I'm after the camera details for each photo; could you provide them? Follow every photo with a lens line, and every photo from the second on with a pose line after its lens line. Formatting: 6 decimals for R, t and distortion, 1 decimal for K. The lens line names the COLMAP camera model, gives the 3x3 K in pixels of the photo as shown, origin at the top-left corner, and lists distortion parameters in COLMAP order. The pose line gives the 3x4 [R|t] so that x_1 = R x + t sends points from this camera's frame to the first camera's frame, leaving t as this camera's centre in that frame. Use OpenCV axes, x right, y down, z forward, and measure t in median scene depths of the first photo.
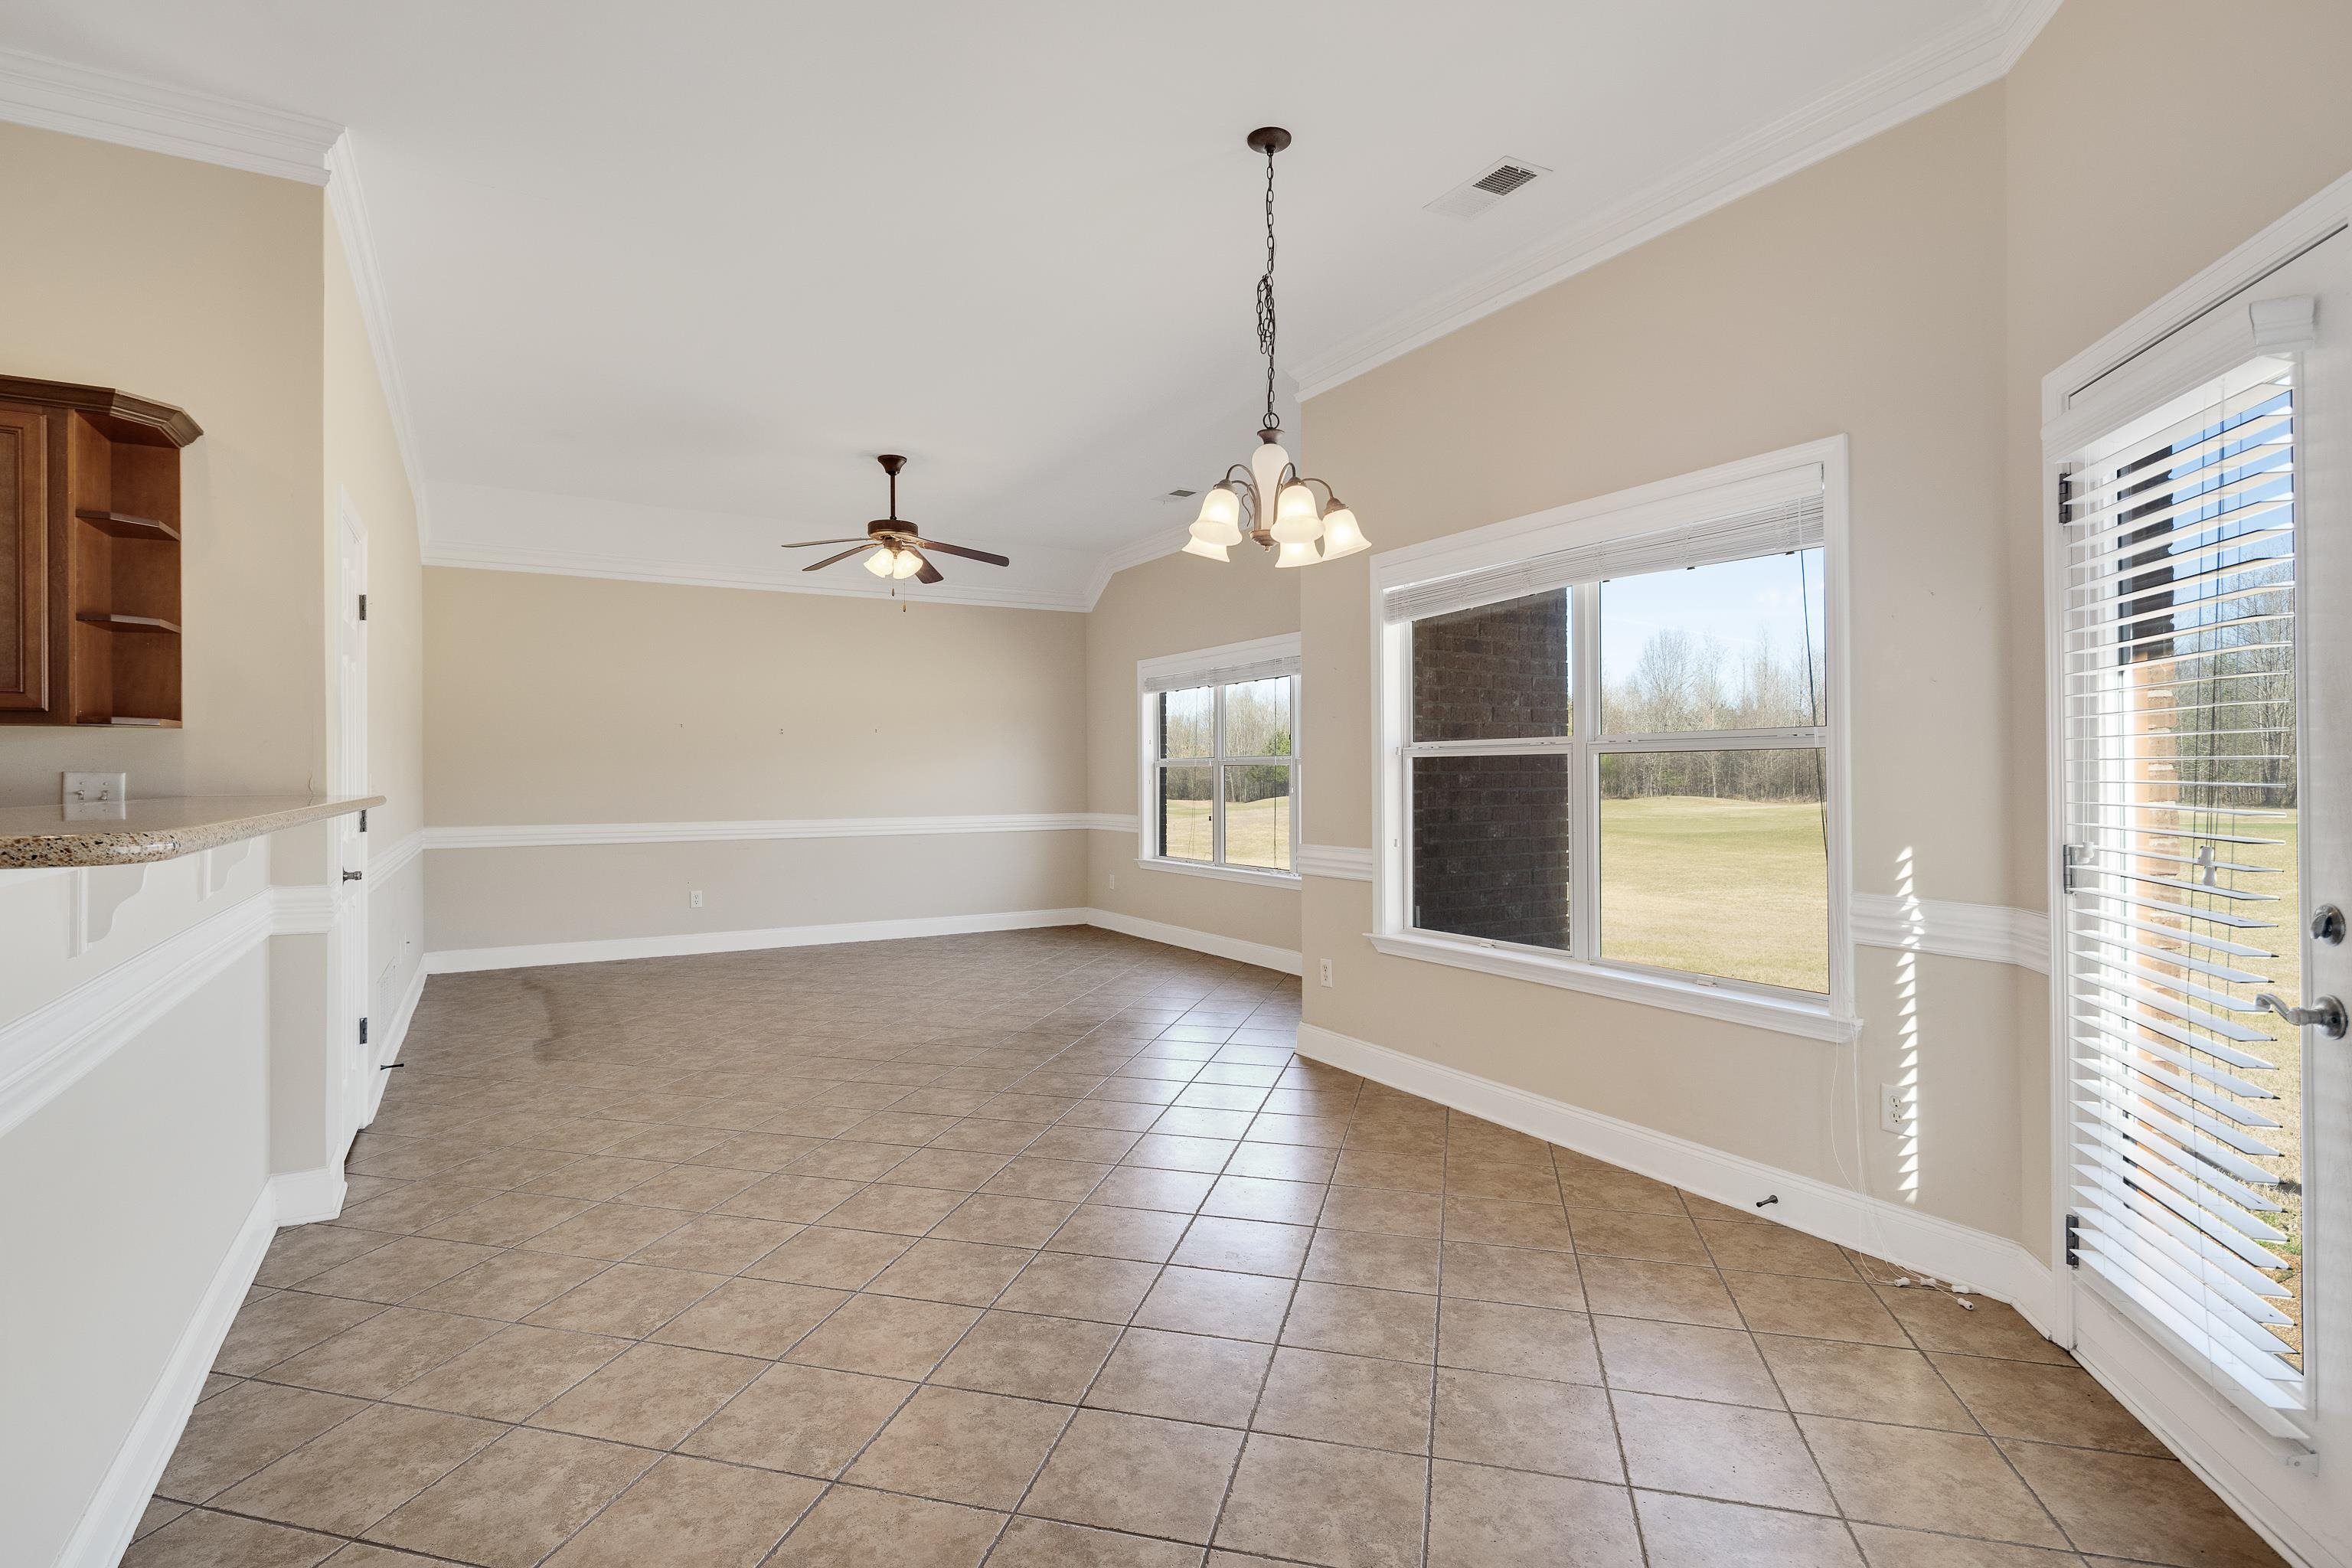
lens RADIAL K [[1138.7, 0, 1176.2], [0, 1138.7, 770.4], [0, 0, 1]] dist [-0.003134, 0.000170]
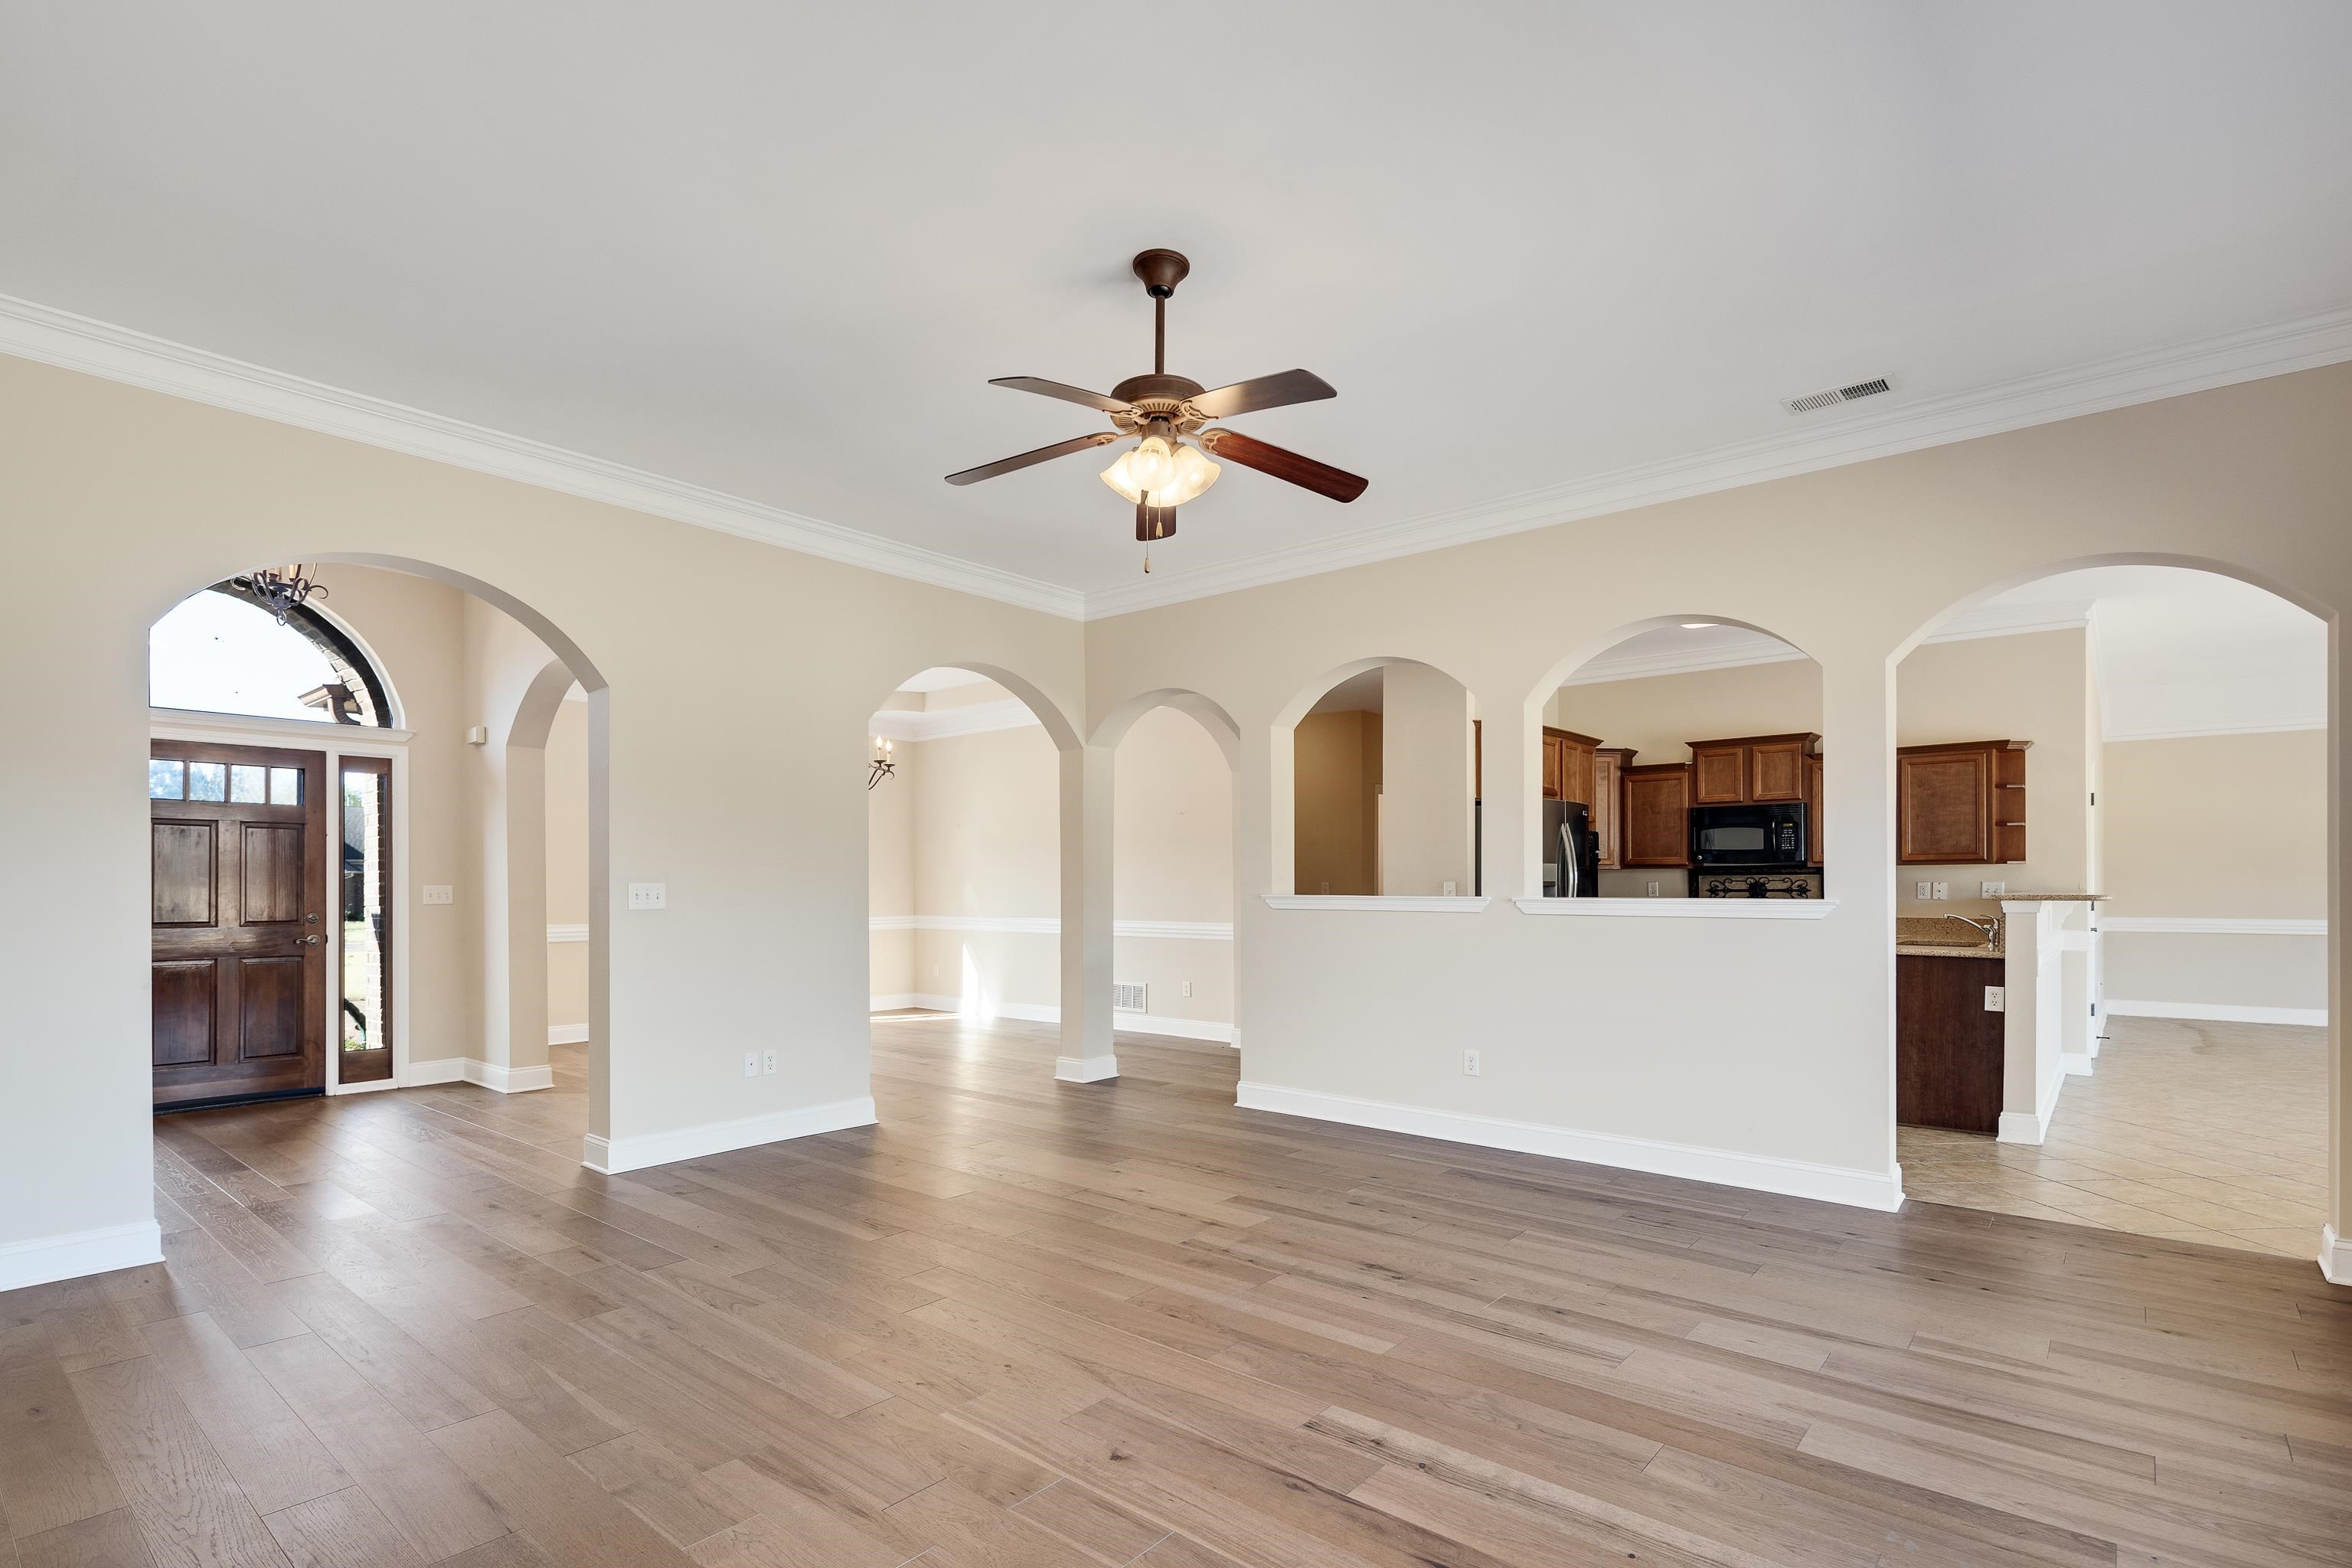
lens RADIAL K [[1112.8, 0, 1173.9], [0, 1112.8, 884.5], [0, 0, 1]] dist [0.000168, 0.000227]
pose [[0.317815, 0.002698, -0.948149, 0.862079], [0.003862, 0.999984, 0.004140, -0.010082], [0.948145, -0.004978, 0.317799, -1.582280]]
